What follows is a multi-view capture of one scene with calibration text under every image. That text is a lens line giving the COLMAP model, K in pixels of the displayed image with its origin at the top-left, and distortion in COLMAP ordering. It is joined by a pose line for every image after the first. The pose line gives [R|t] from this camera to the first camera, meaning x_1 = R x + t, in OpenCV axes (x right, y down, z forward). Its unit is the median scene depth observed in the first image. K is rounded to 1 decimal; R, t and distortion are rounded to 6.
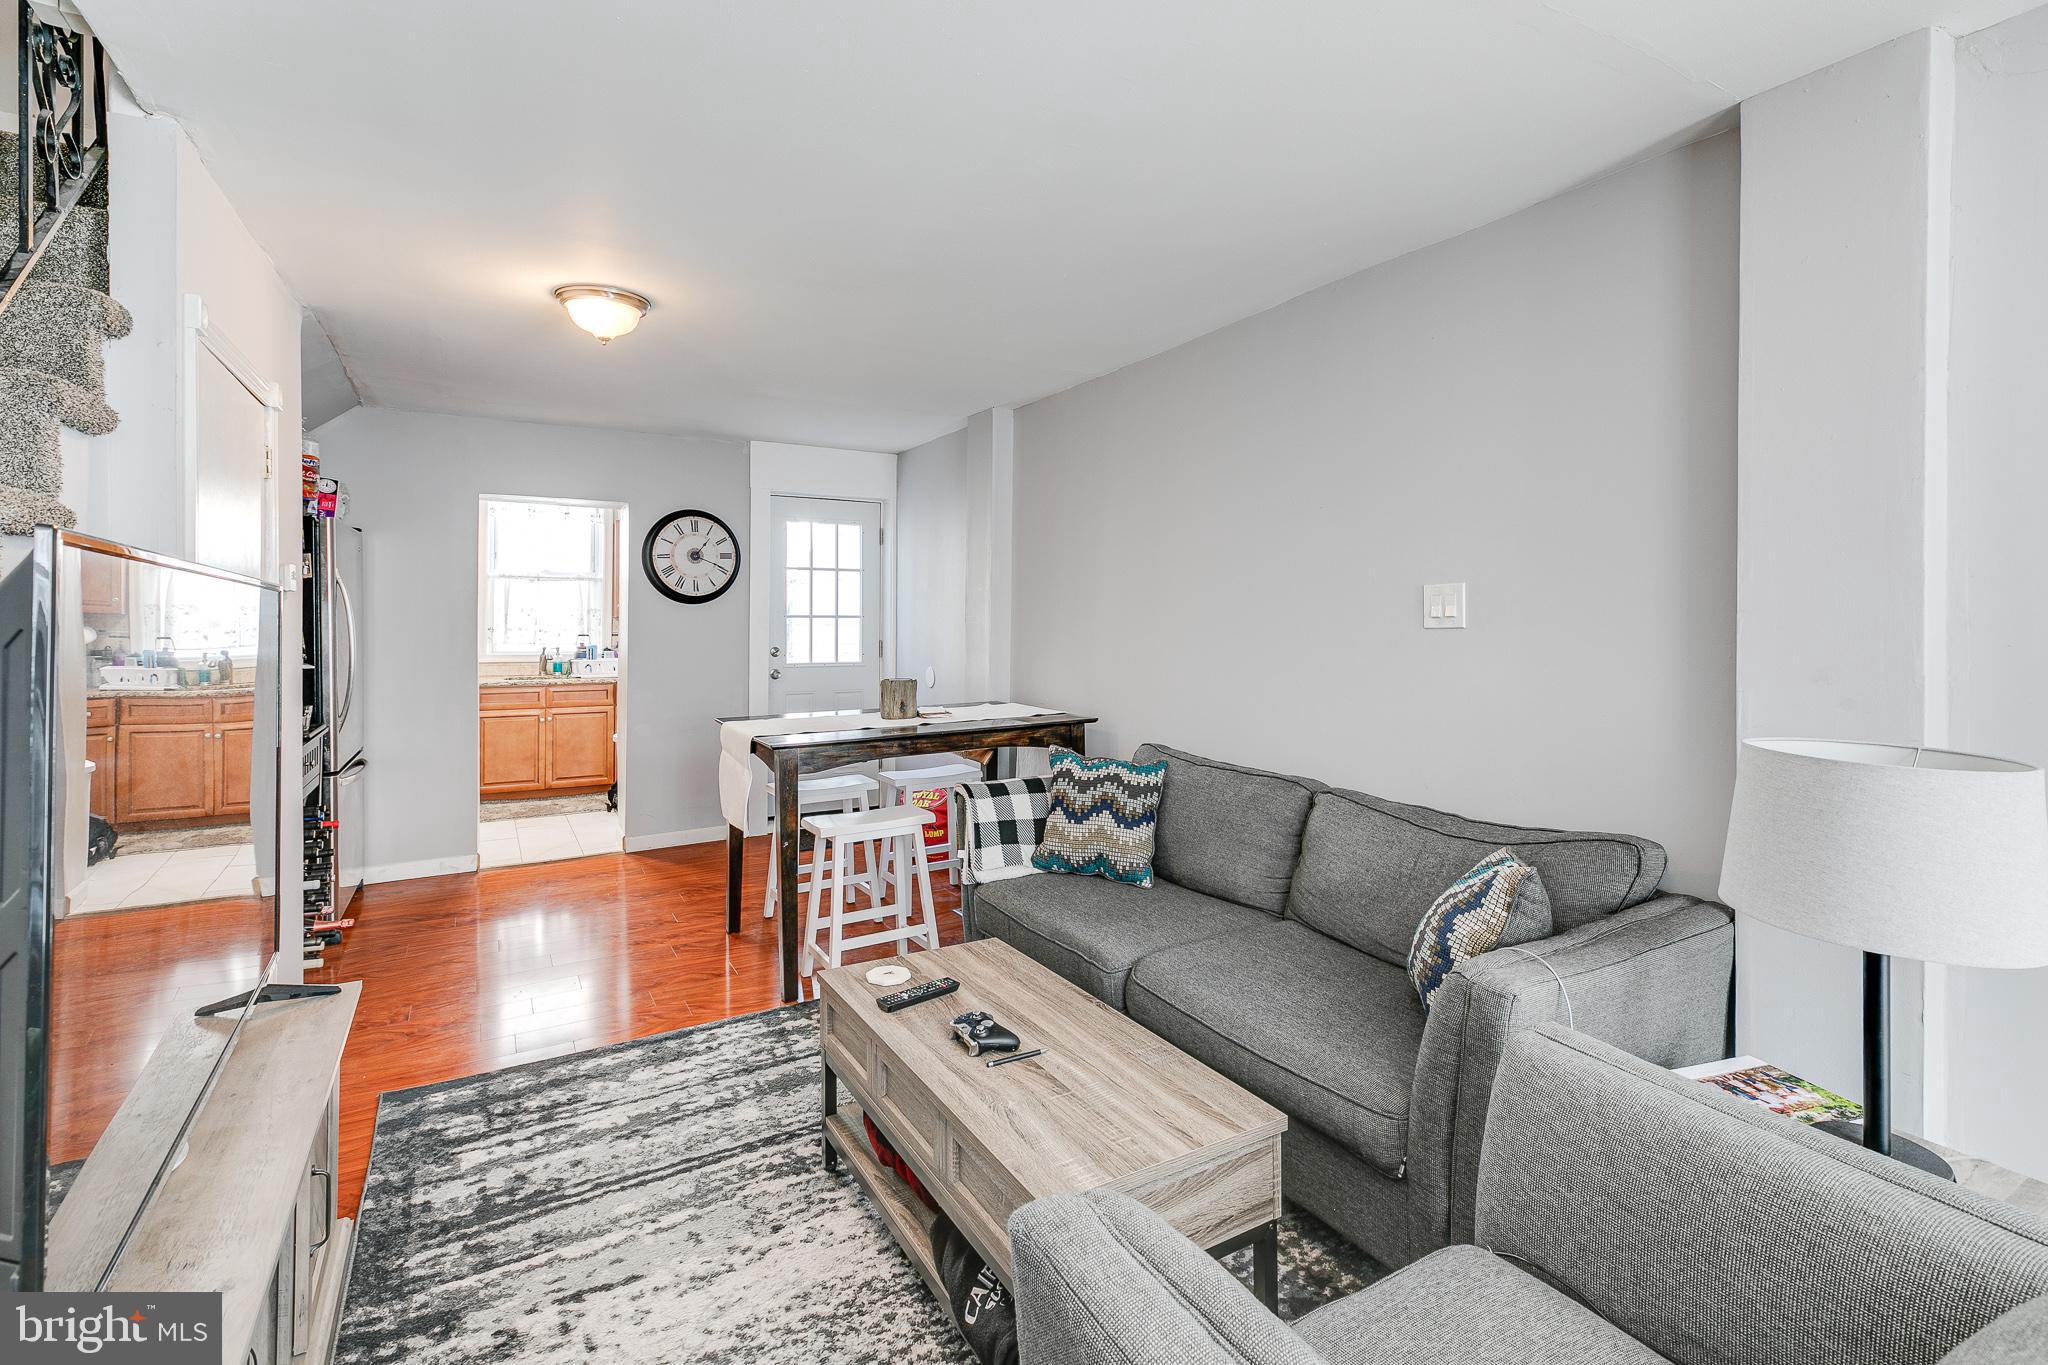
lens RADIAL K [[935.0, 0, 1022.2], [0, 935.0, 623.3], [0, 0, 1]] dist [0.014701, 0.000278]
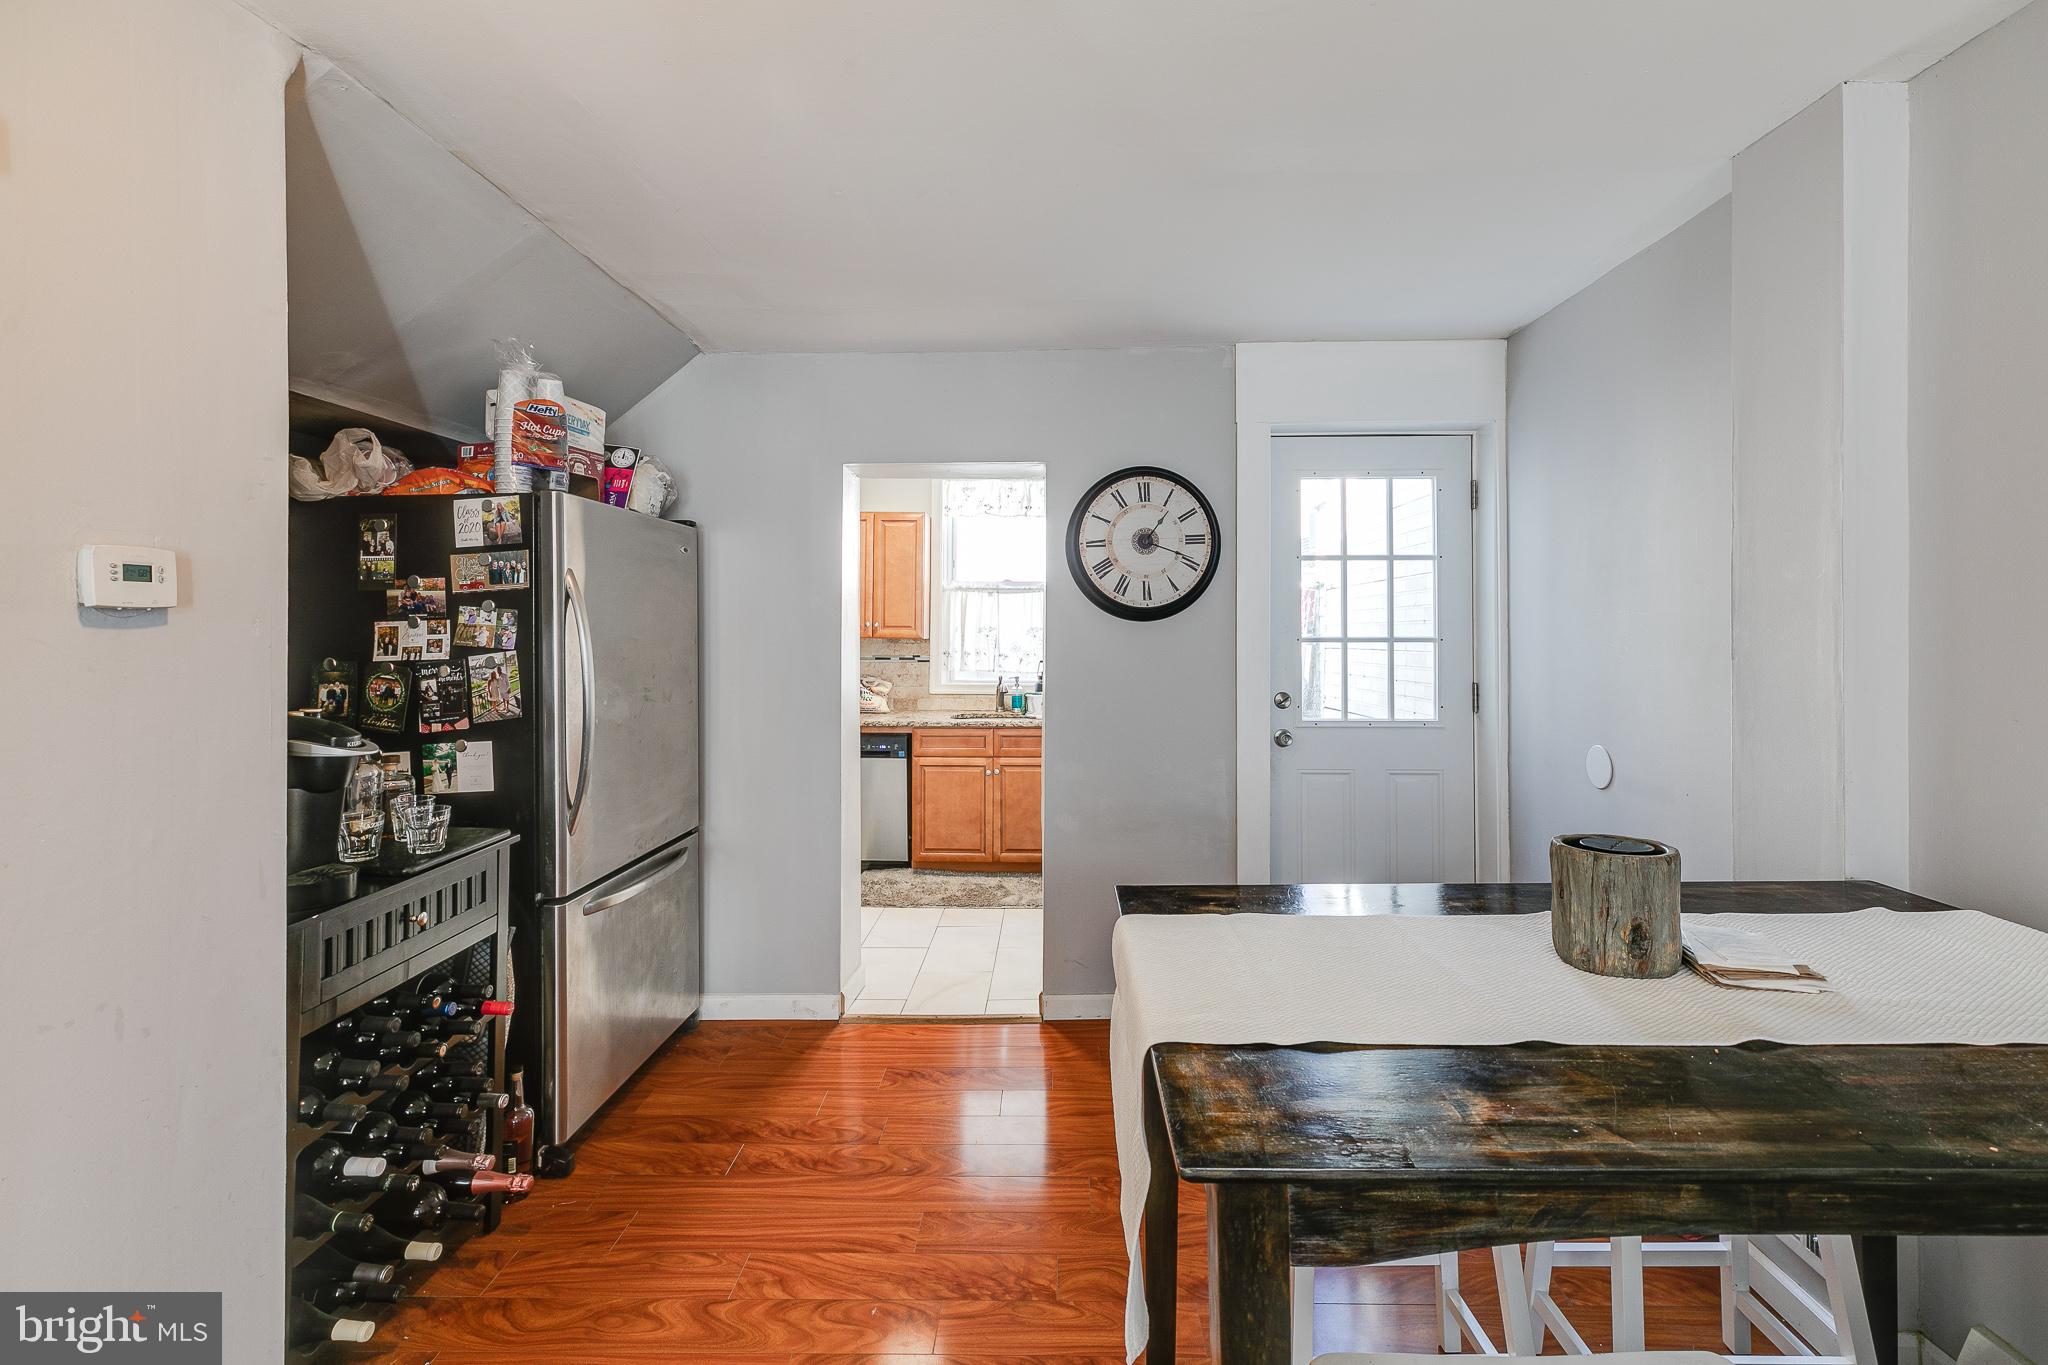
lens RADIAL K [[935.0, 0, 1022.2], [0, 935.0, 623.3], [0, 0, 1]] dist [0.014701, 0.000278]
pose [[0.848641, -0.010290, -0.528869, -0.097215], [0.002507, 0.999878, -0.015432, -0.009820], [0.528964, 0.011770, 0.848563, 0.443016]]
